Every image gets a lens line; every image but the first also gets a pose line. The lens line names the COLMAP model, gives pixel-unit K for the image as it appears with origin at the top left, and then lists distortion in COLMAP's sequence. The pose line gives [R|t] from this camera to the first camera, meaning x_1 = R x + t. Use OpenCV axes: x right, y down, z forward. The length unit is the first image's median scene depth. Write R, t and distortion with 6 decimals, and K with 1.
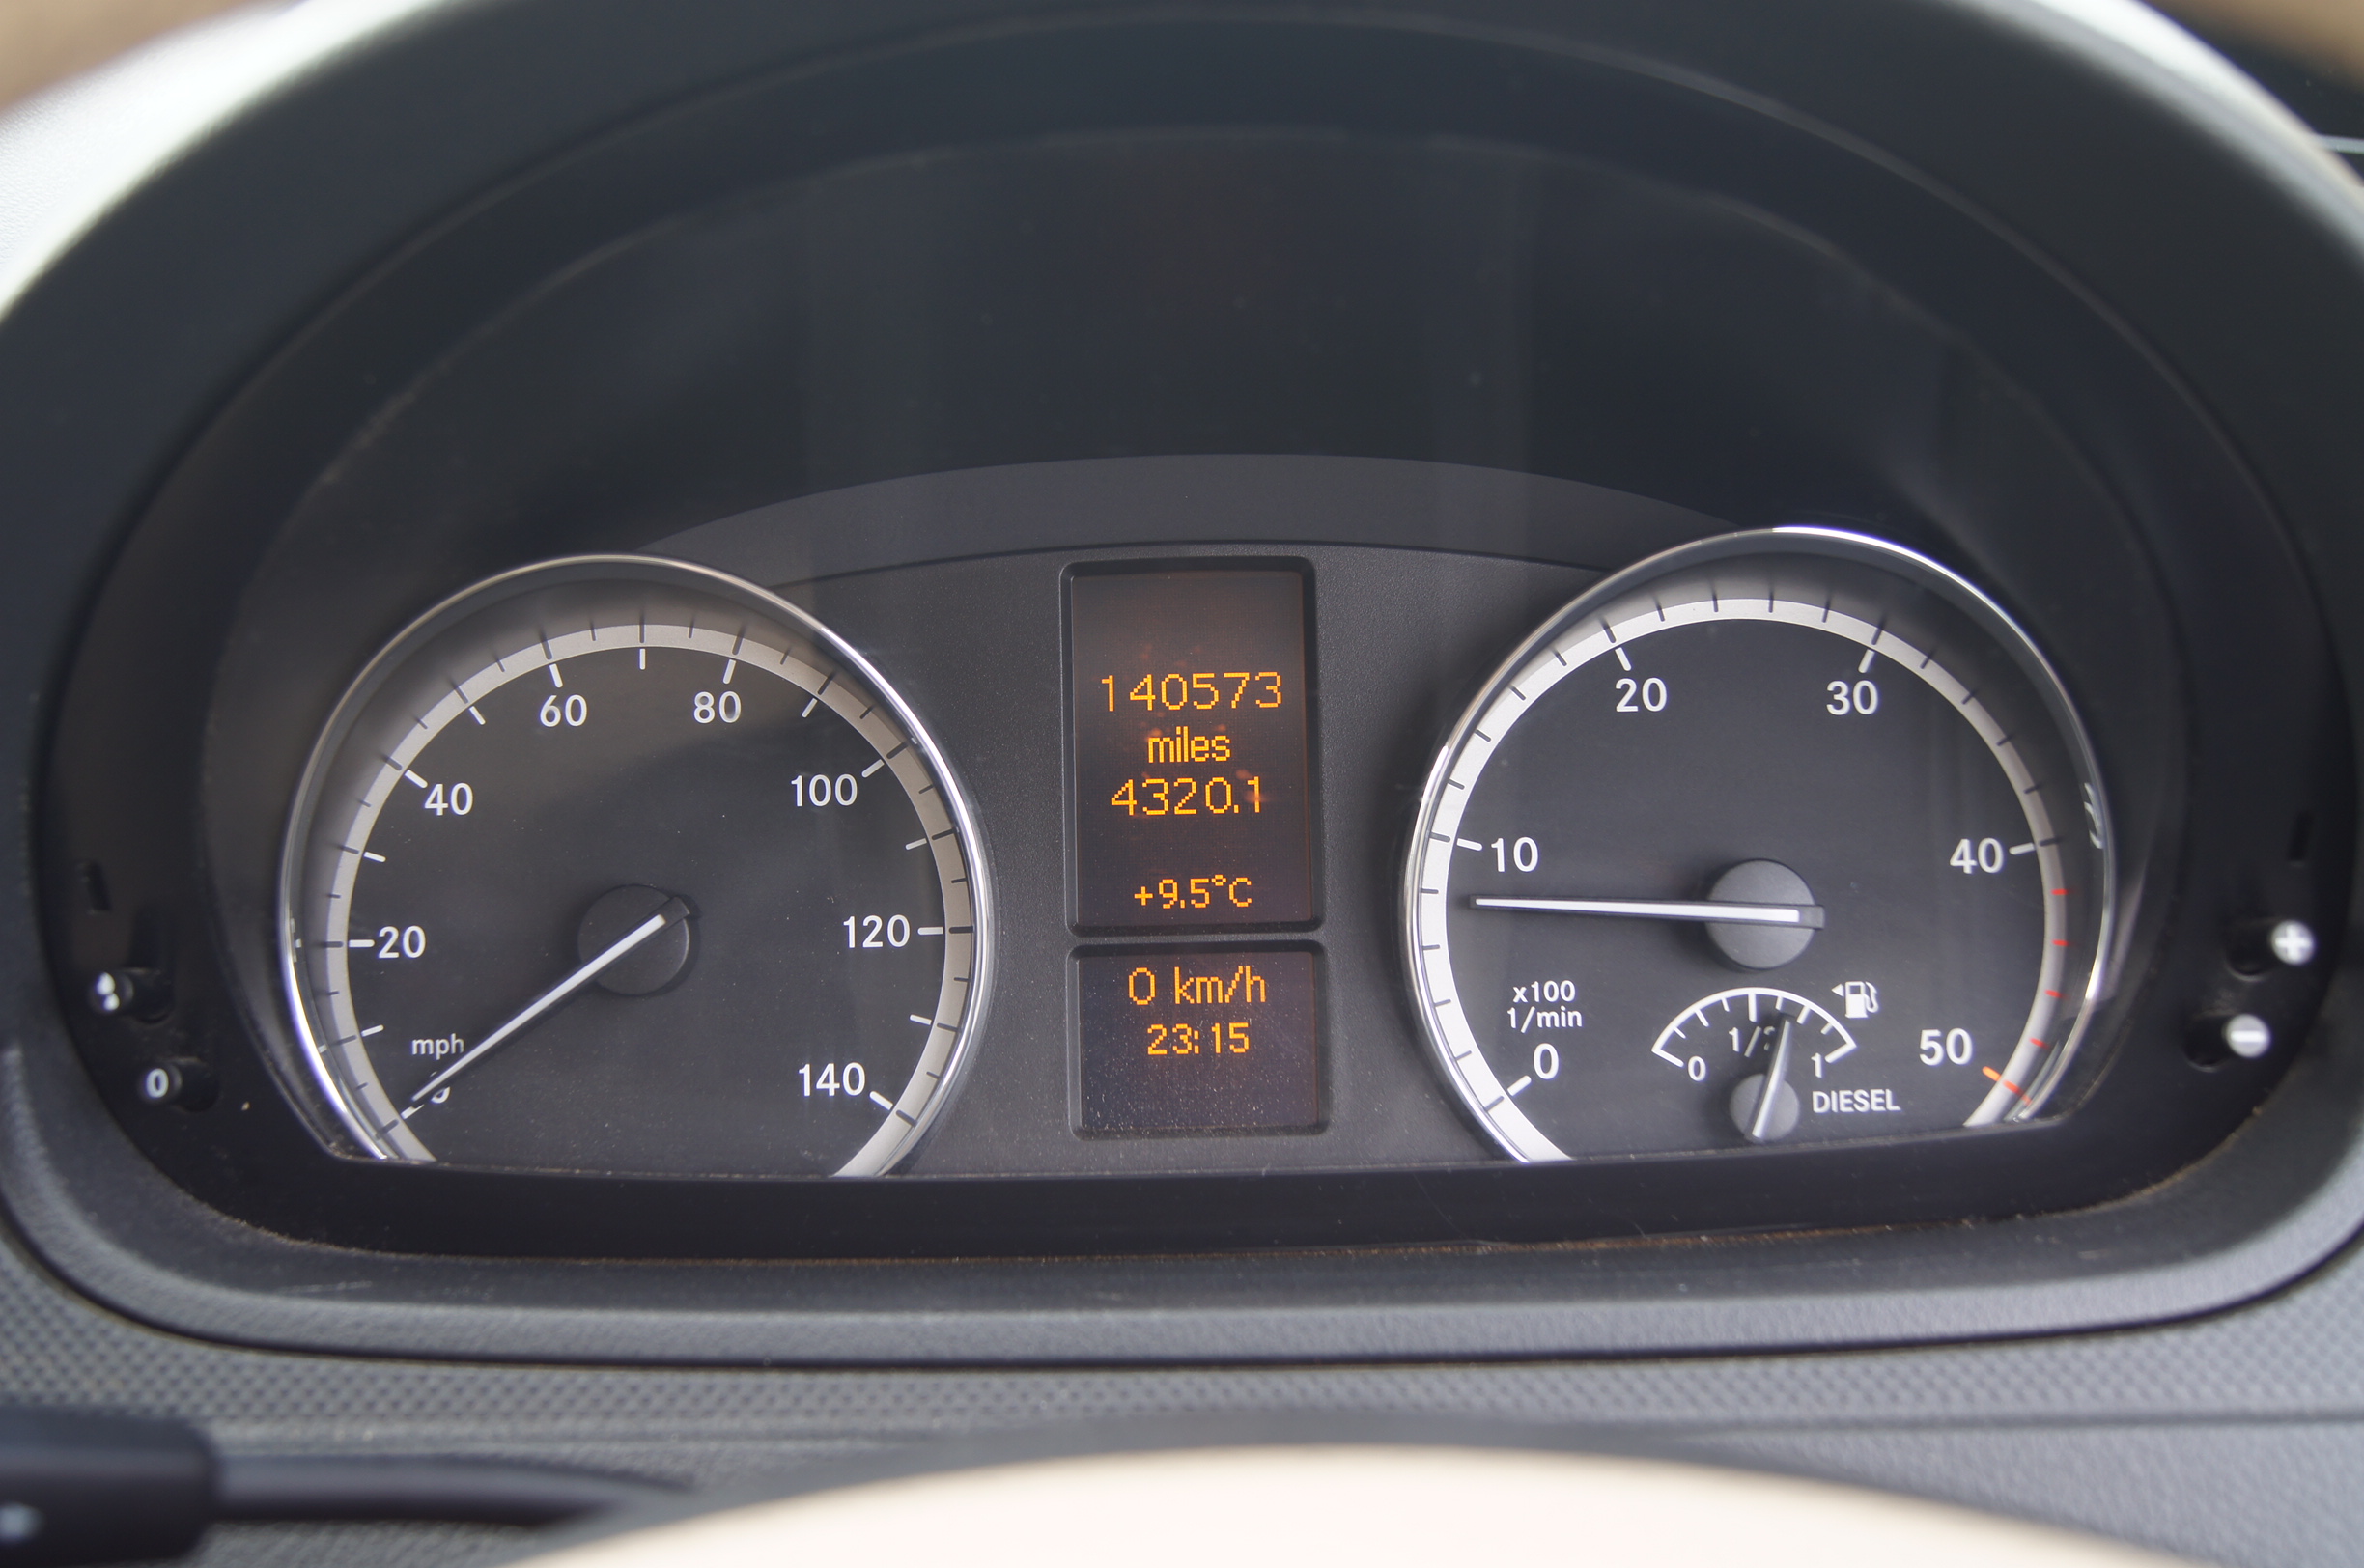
lens RADIAL K [[2440.0, 0, 1183.6], [0, 2440.0, 783.8], [0, 0, 1]] dist [-0.002838, 0.000000]
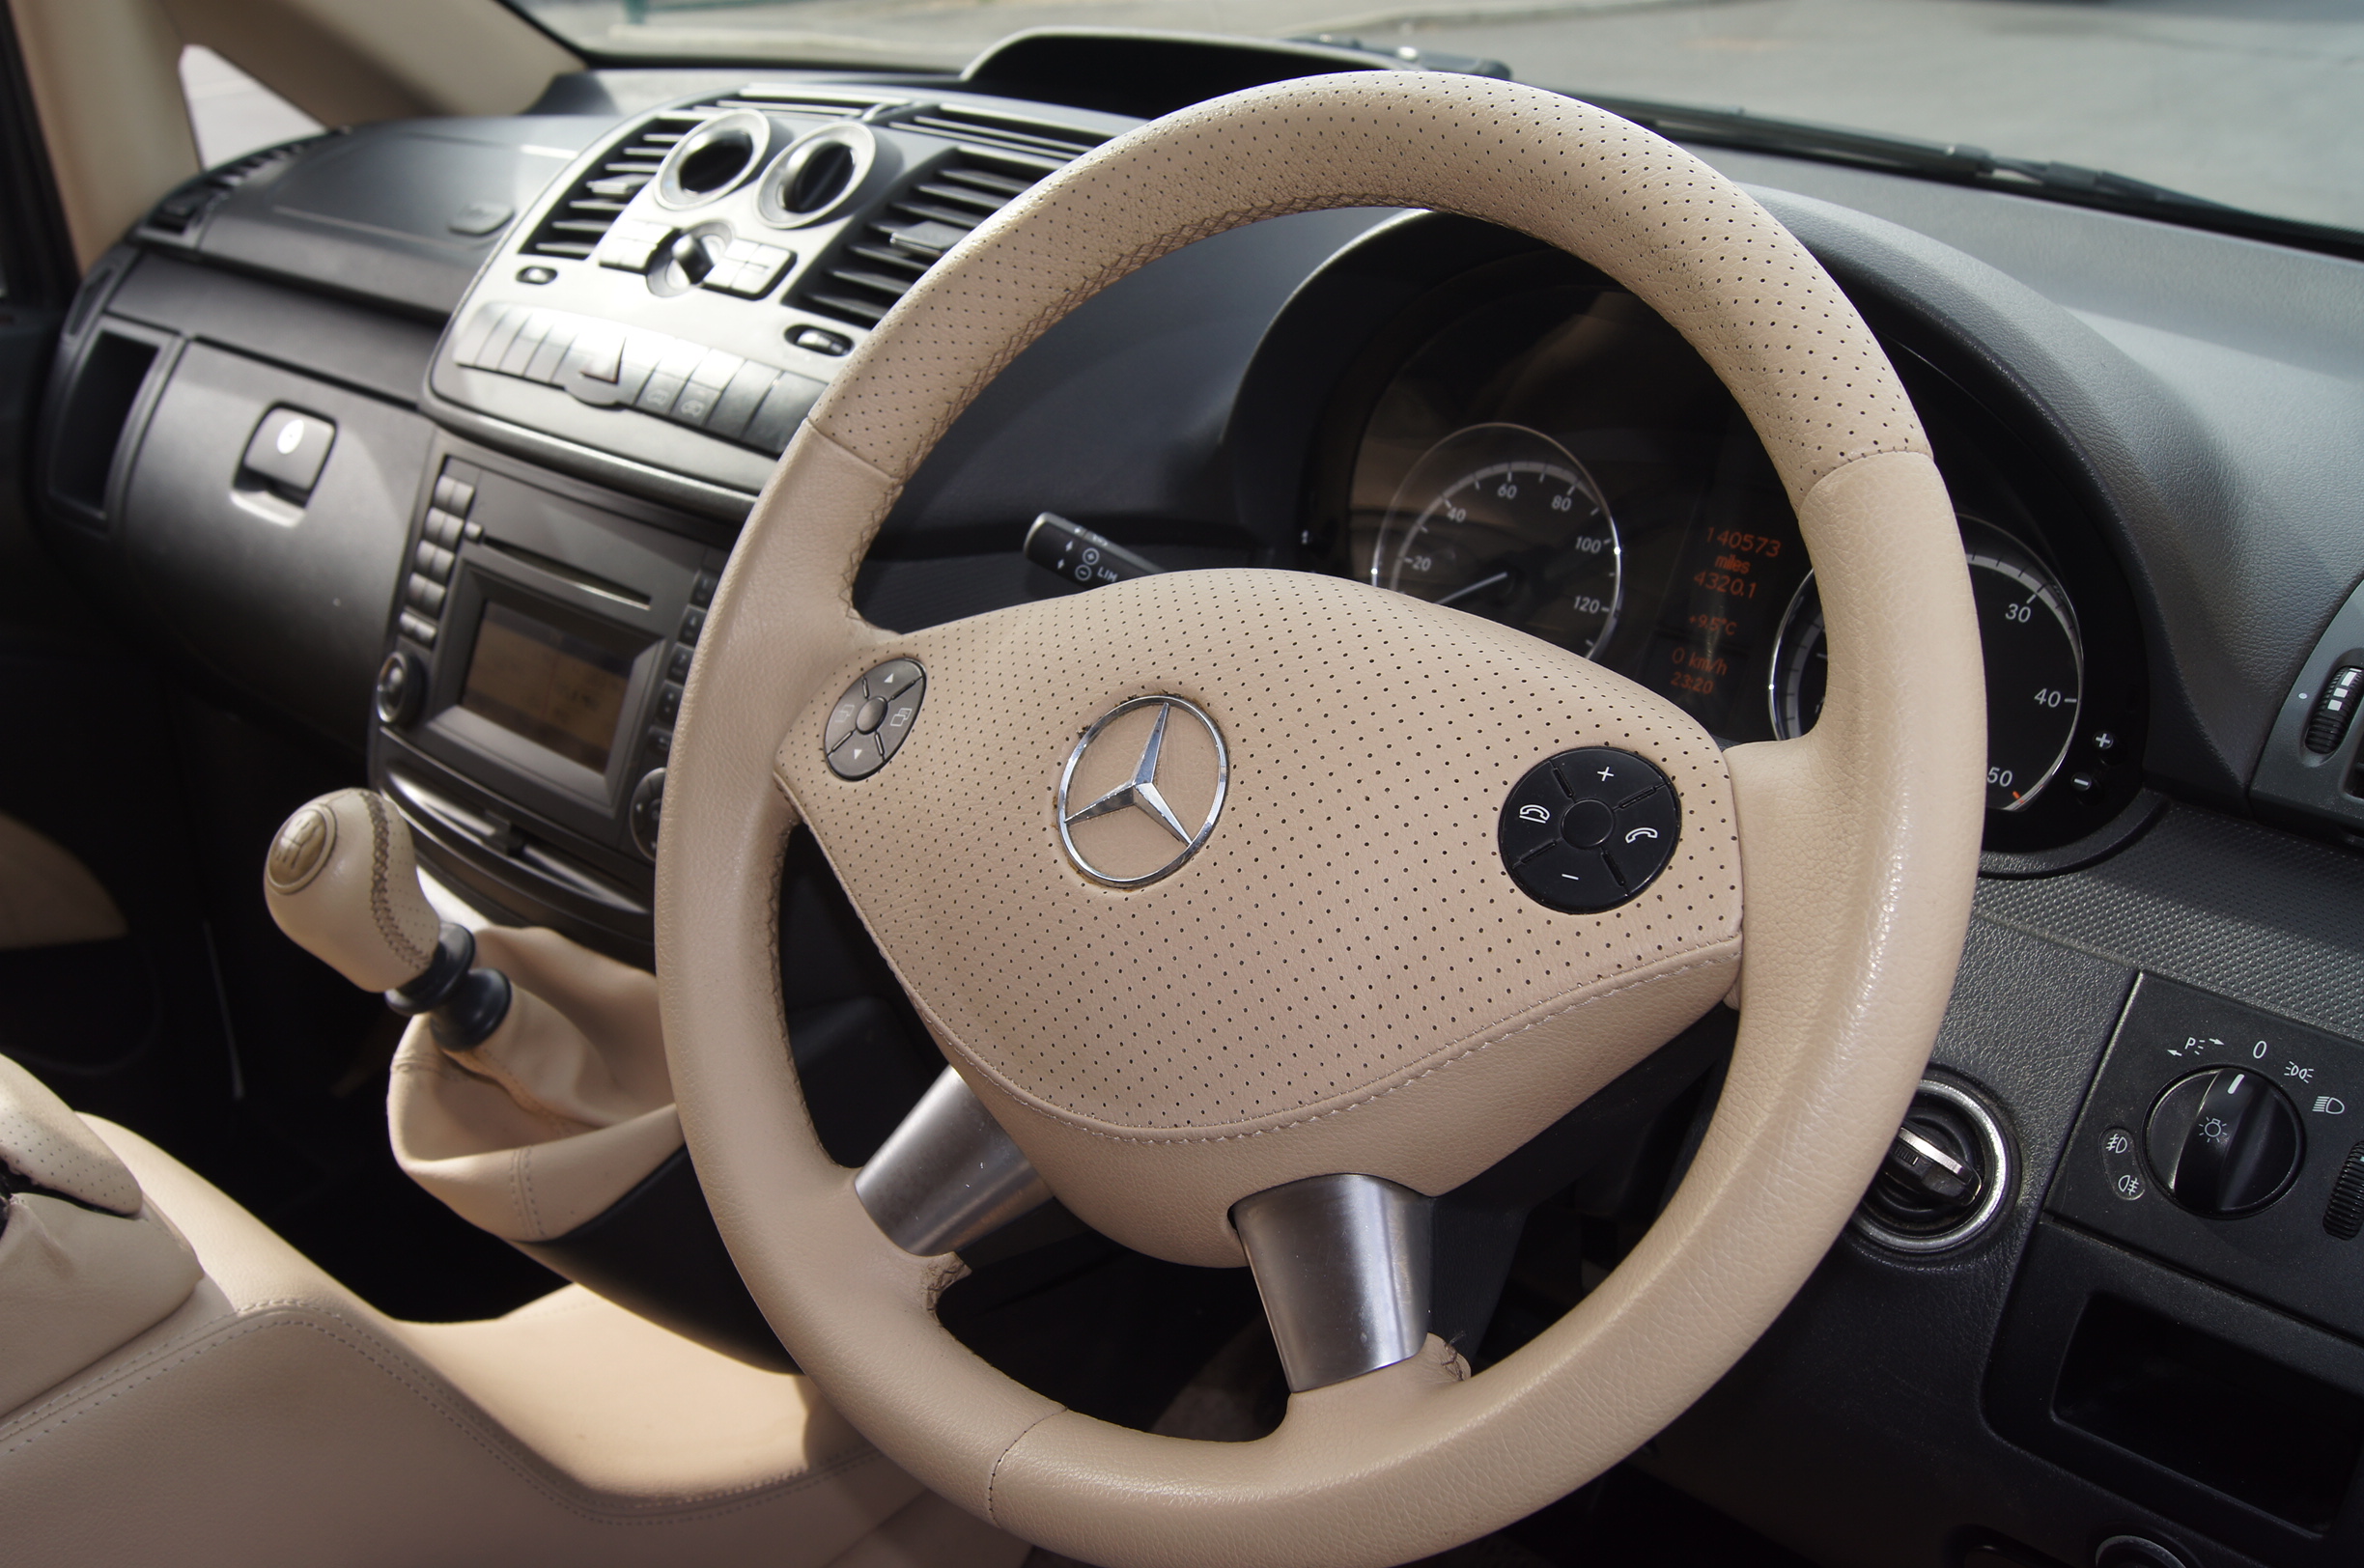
lens RADIAL K [[2229.3, 0, 1182.8], [0, 2229.3, 784.4], [0, 0, 1]] dist [-0.012824, 0.000000]
pose [[0.758172, 0.287891, -0.585059, 0.914472], [-0.263511, 0.956000, 0.128938, 0.050497], [0.596437, 0.056413, 0.800675, -1.011606]]
